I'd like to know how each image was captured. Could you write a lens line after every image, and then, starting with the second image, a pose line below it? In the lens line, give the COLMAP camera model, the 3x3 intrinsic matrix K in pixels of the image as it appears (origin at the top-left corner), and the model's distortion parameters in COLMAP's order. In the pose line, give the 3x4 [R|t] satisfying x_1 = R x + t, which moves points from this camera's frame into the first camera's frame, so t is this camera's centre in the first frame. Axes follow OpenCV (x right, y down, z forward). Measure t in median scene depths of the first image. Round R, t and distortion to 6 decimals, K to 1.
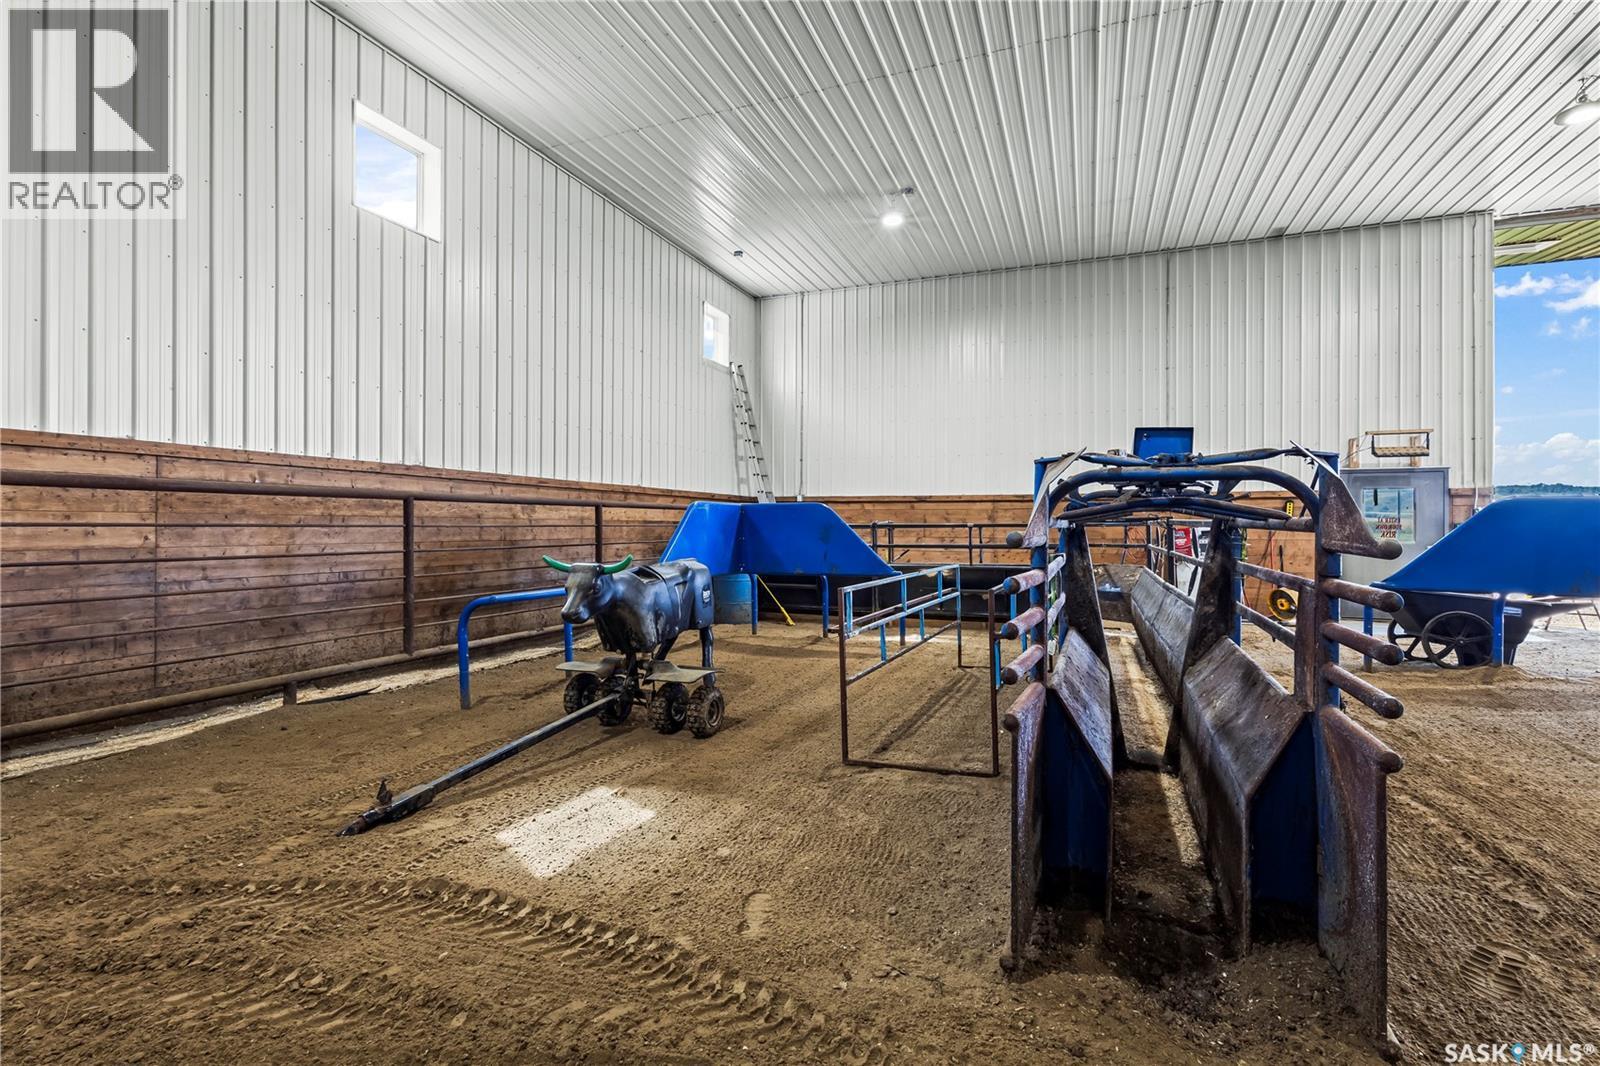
lens RADIAL K [[750.7, 0, 798.9], [0, 750.7, 528.3], [0, 0, 1]] dist [0.000379, 0.002346]
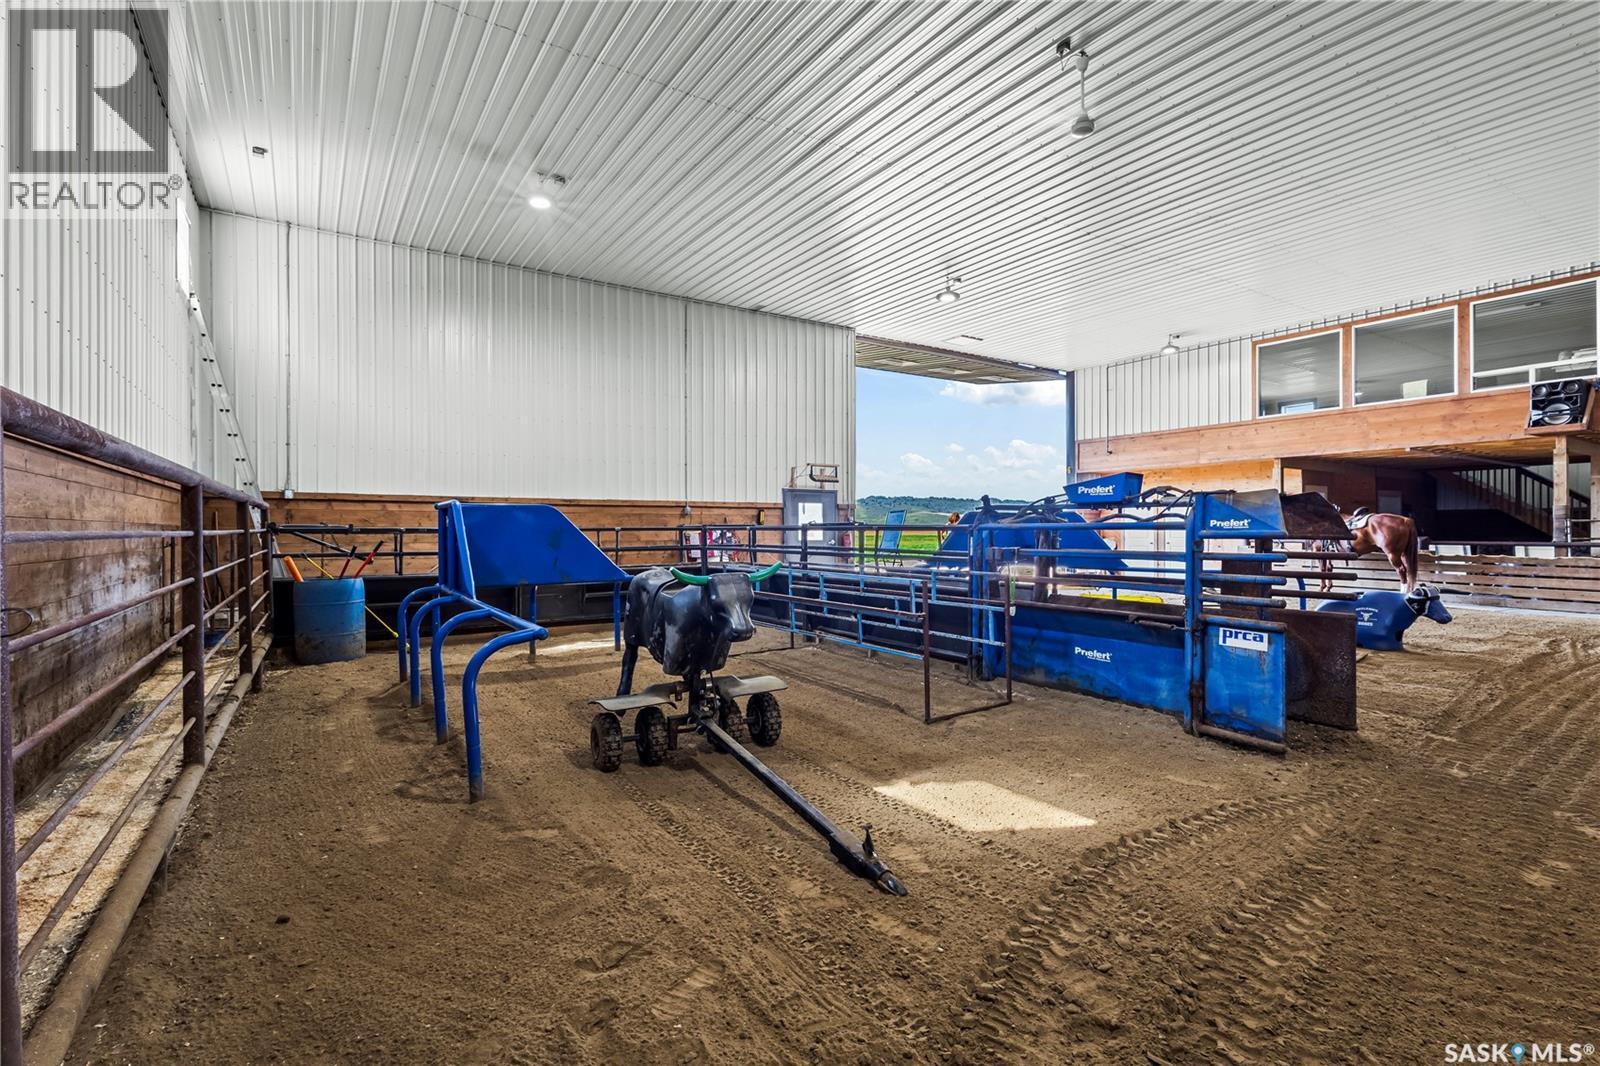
lens RADIAL K [[750.7, 0, 798.9], [0, 750.7, 528.3], [0, 0, 1]] dist [0.000379, 0.002346]
pose [[0.571681, -0.002070, 0.820473, -0.858878], [0.006255, 0.999979, -0.001835, -0.001754], [-0.820452, 0.006181, 0.571682, 0.381347]]
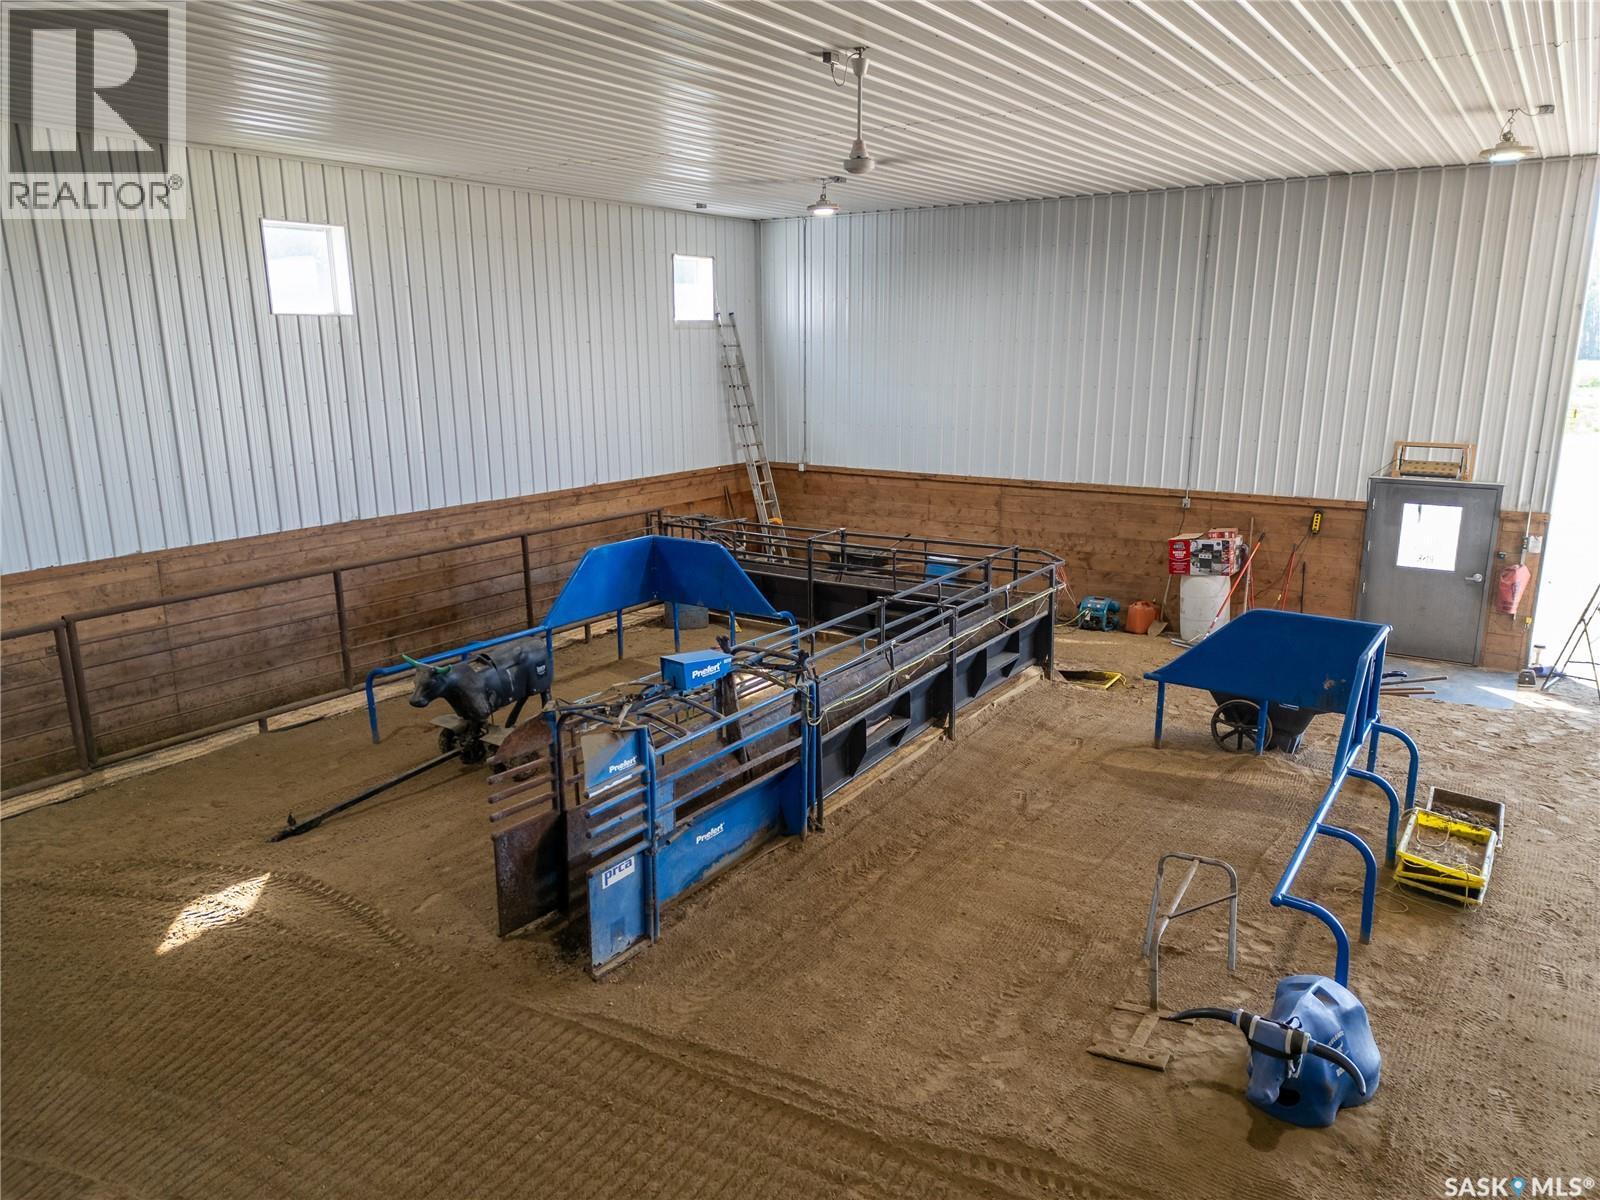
lens RADIAL K [[1105.4, 0, 798.4], [0, 1105.4, 617.3], [0, 0, 1]] dist [0.031910, -0.001528]
pose [[0.976408, 0.045163, -0.211156, 0.735822], [0.006593, 0.971192, 0.238207, -0.466712], [0.215831, -0.233979, 0.947982, -0.719825]]
